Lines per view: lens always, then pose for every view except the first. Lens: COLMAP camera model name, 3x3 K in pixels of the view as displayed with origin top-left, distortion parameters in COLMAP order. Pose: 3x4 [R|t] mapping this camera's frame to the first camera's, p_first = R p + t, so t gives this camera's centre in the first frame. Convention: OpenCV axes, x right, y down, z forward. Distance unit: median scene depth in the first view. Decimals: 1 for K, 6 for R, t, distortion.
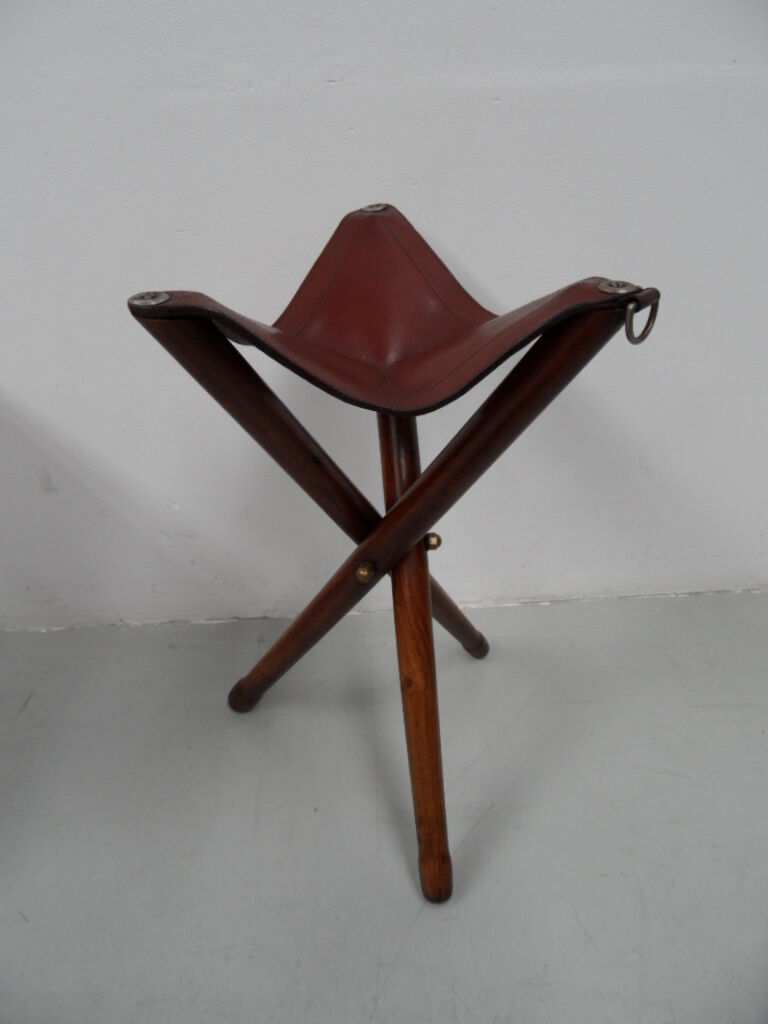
lens RADIAL K [[747.1, 0, 383.4], [0, 747.1, 509.9], [0, 0, 1]] dist [-0.034133, 0.021546]
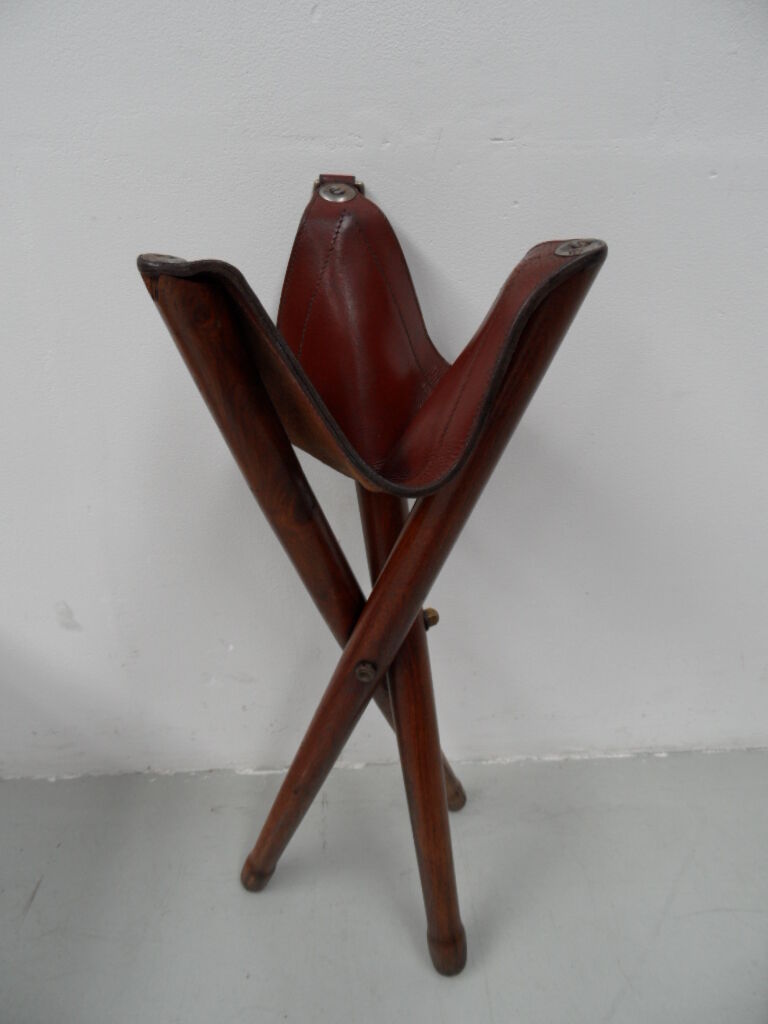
lens RADIAL K [[747.1, 0, 383.6], [0, 747.1, 509.1], [0, 0, 1]] dist [-0.034133, 0.021546]
pose [[0.999049, 0.032706, 0.028833, -0.176655], [-0.032983, 0.999414, 0.009185, -0.204235], [-0.028515, -0.010127, 0.999542, 0.253897]]
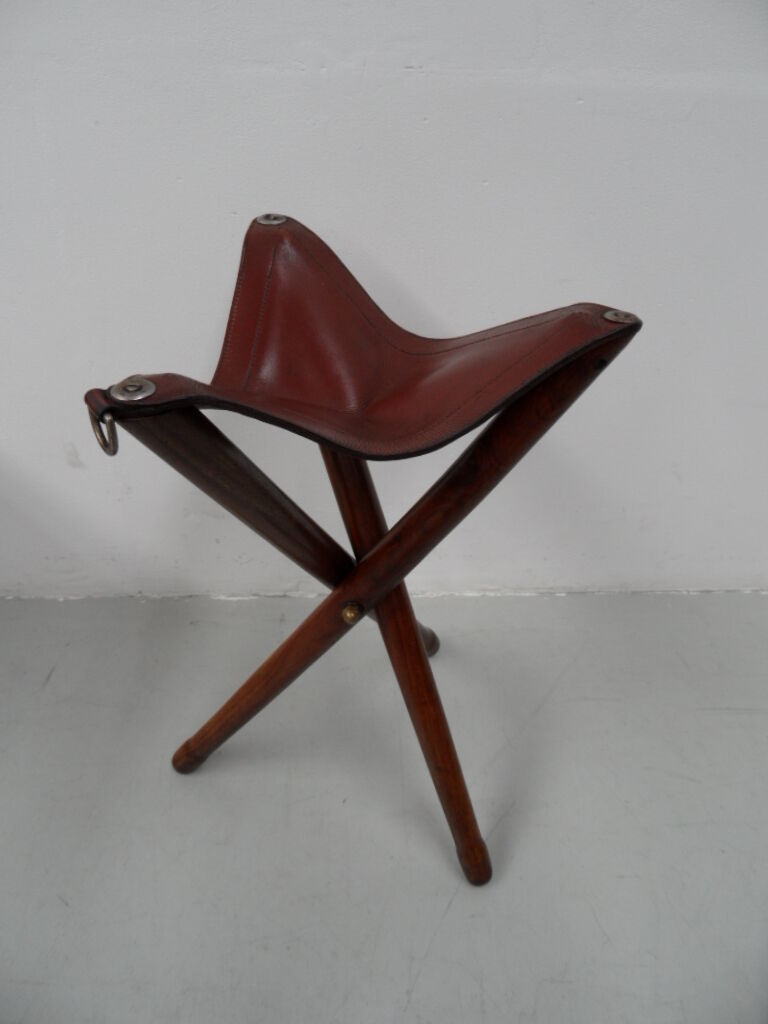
lens RADIAL K [[747.1, 0, 382.7], [0, 747.1, 510.0], [0, 0, 1]] dist [-0.034133, 0.021546]
pose [[0.997656, 0.052503, 0.043874, -0.107430], [-0.056609, 0.993547, 0.098284, -0.104951], [-0.038430, -0.100538, 0.994191, 0.013629]]
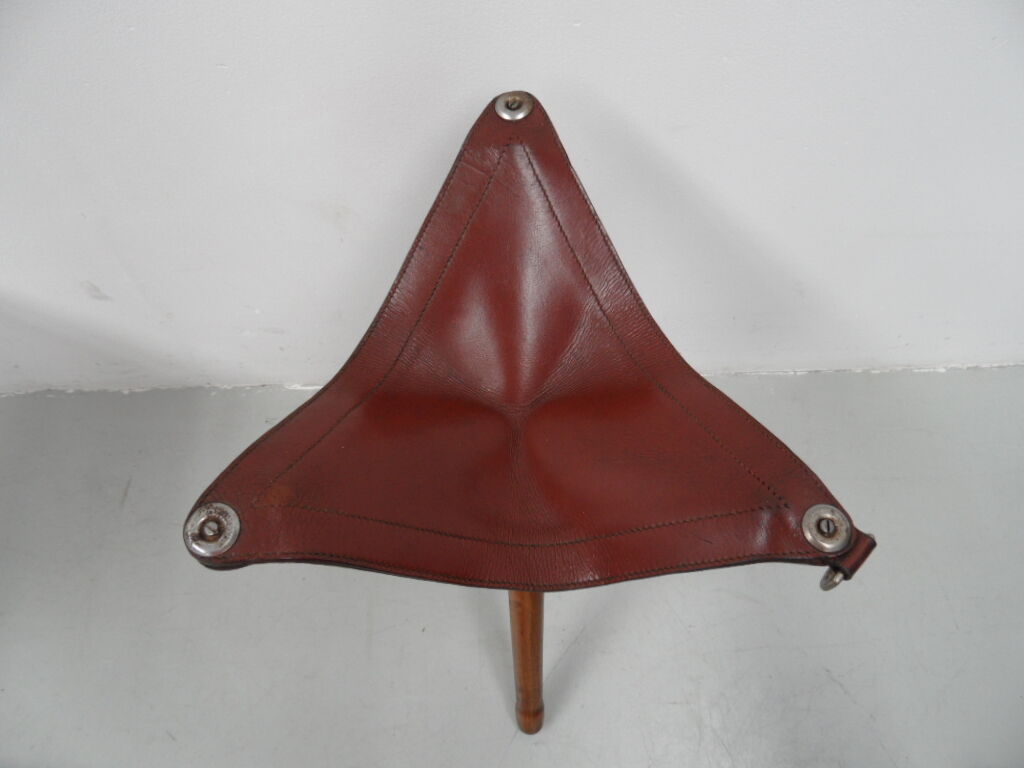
lens RADIAL K [[747.1, 0, 518.3], [0, 747.1, 377.2], [0, 0, 1]] dist [-0.034133, 0.021546]
pose [[0.996971, 0.034971, 0.069462, -0.042184], [-0.066764, 0.842924, 0.533875, -0.519988], [-0.039881, -0.536895, 0.842706, 0.278587]]
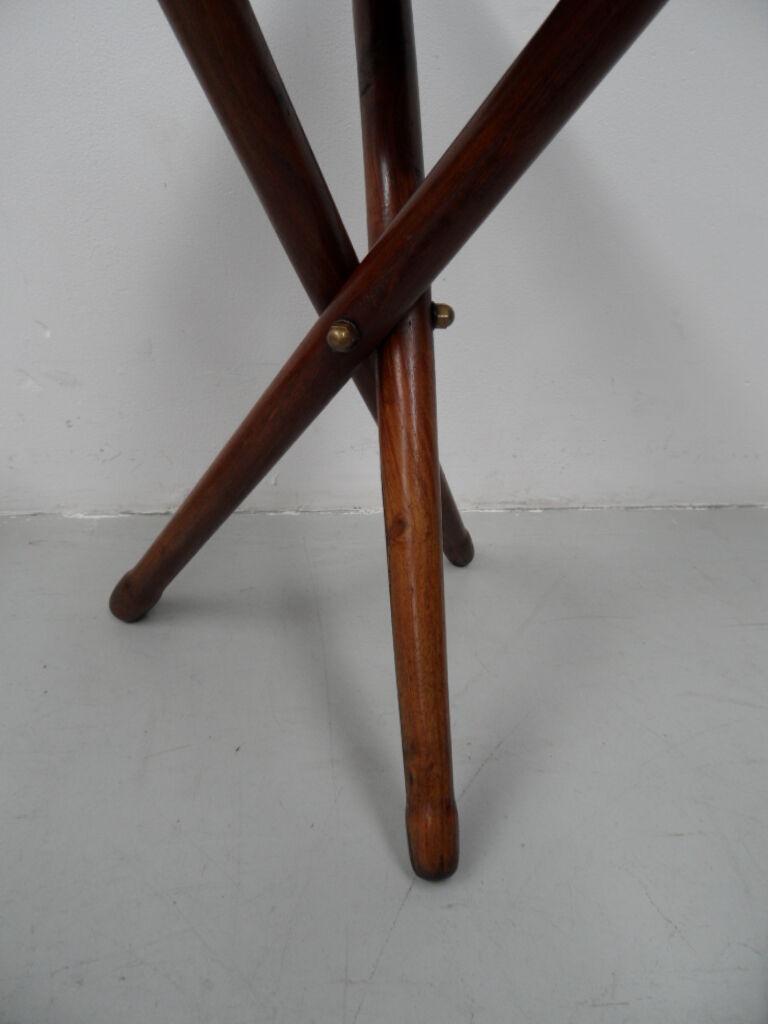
lens RADIAL K [[747.1, 0, 382.5], [0, 747.1, 509.6], [0, 0, 1]] dist [-0.034133, 0.021546]
pose [[0.991952, 0.037123, 0.121052, -0.053157], [-0.033120, 0.998841, -0.034919, 0.217918], [-0.122208, 0.030629, 0.992032, 0.338642]]
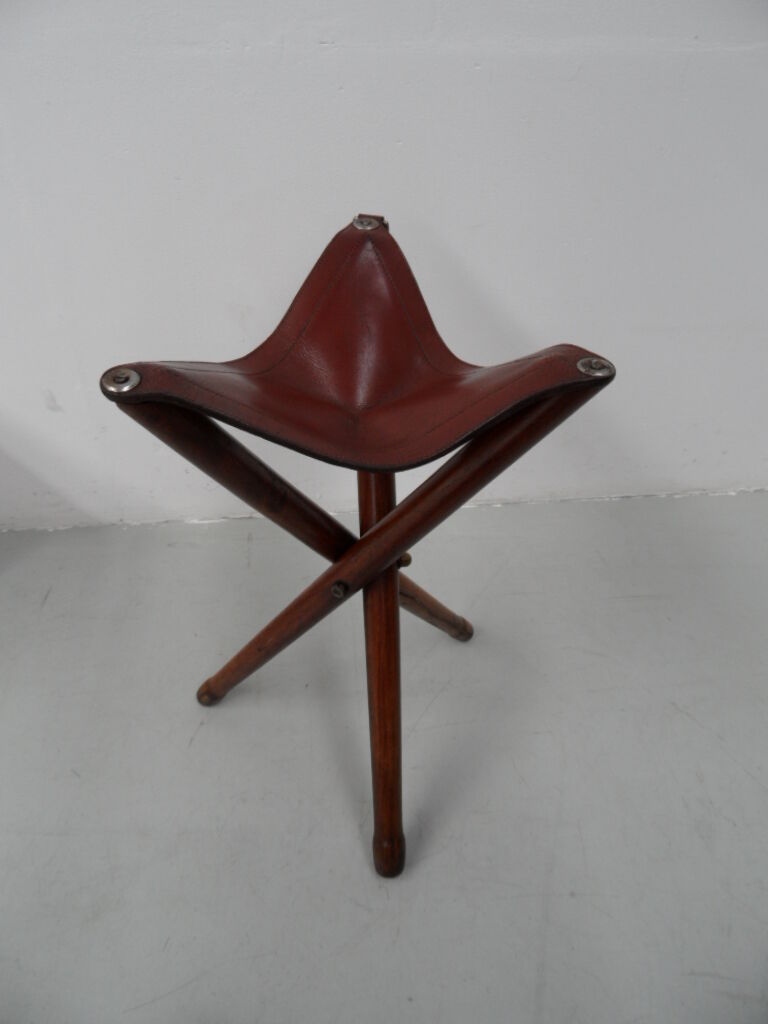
lens RADIAL K [[747.1, 0, 386.0], [0, 747.1, 511.0], [0, 0, 1]] dist [-0.034133, 0.021546]
pose [[0.997431, 0.002463, 0.071588, -0.050841], [-0.016607, 0.980130, 0.197659, -0.125657], [-0.069678, -0.198340, 0.977653, -0.155423]]
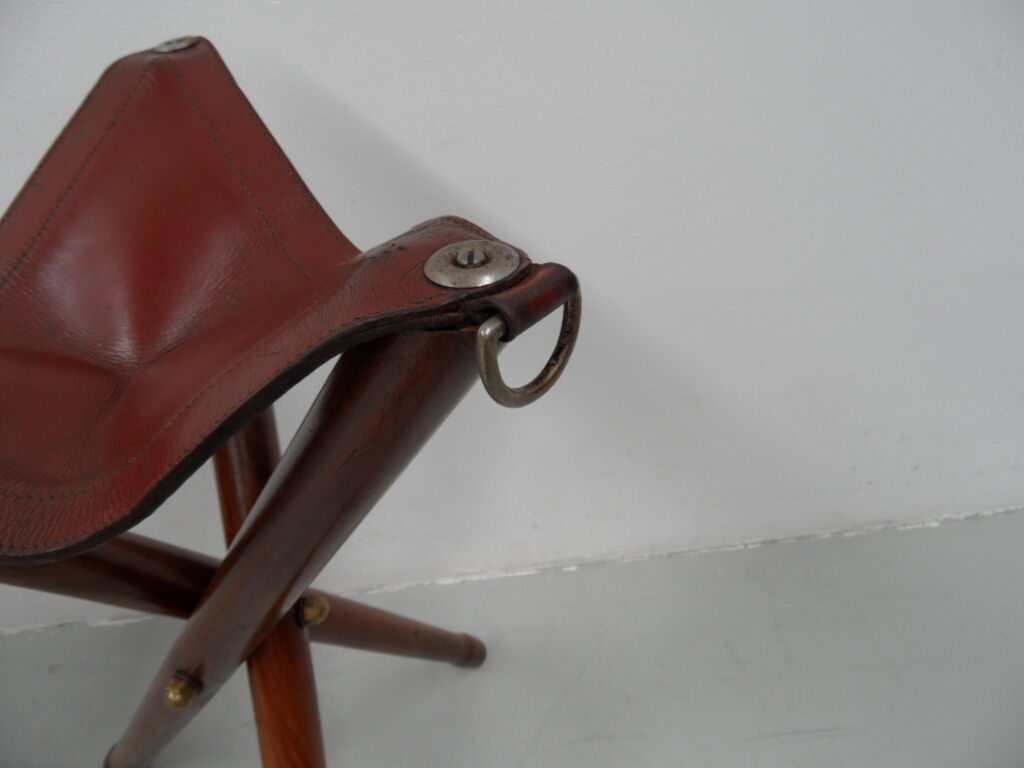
lens RADIAL K [[747.1, 0, 517.3], [0, 747.1, 377.1], [0, 0, 1]] dist [-0.034133, 0.021546]
pose [[0.998090, -0.049301, 0.037224, 0.201797], [0.046616, 0.996468, 0.069849, -0.167126], [-0.040536, -0.067980, 0.996863, 0.377599]]
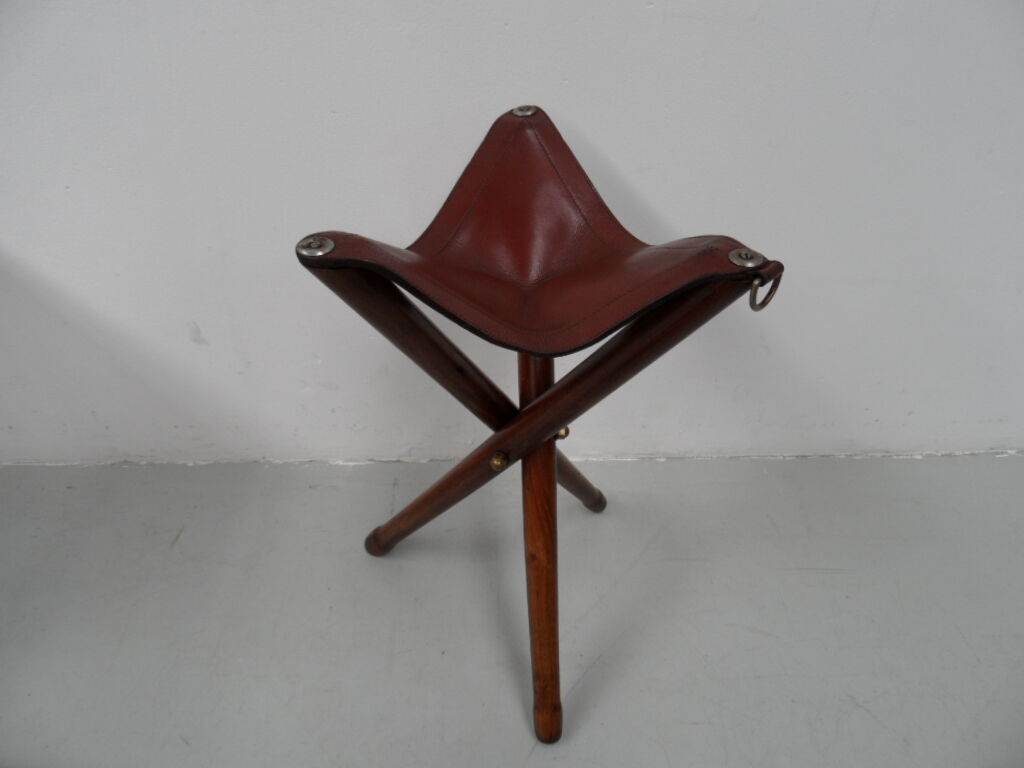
lens RADIAL K [[747.1, 0, 518.1], [0, 747.1, 379.0], [0, 0, 1]] dist [-0.034133, 0.021546]
pose [[0.998643, 0.048687, 0.018501, -0.019613], [-0.050554, 0.991554, 0.119436, -0.148628], [-0.012530, -0.120209, 0.992669, -0.065093]]
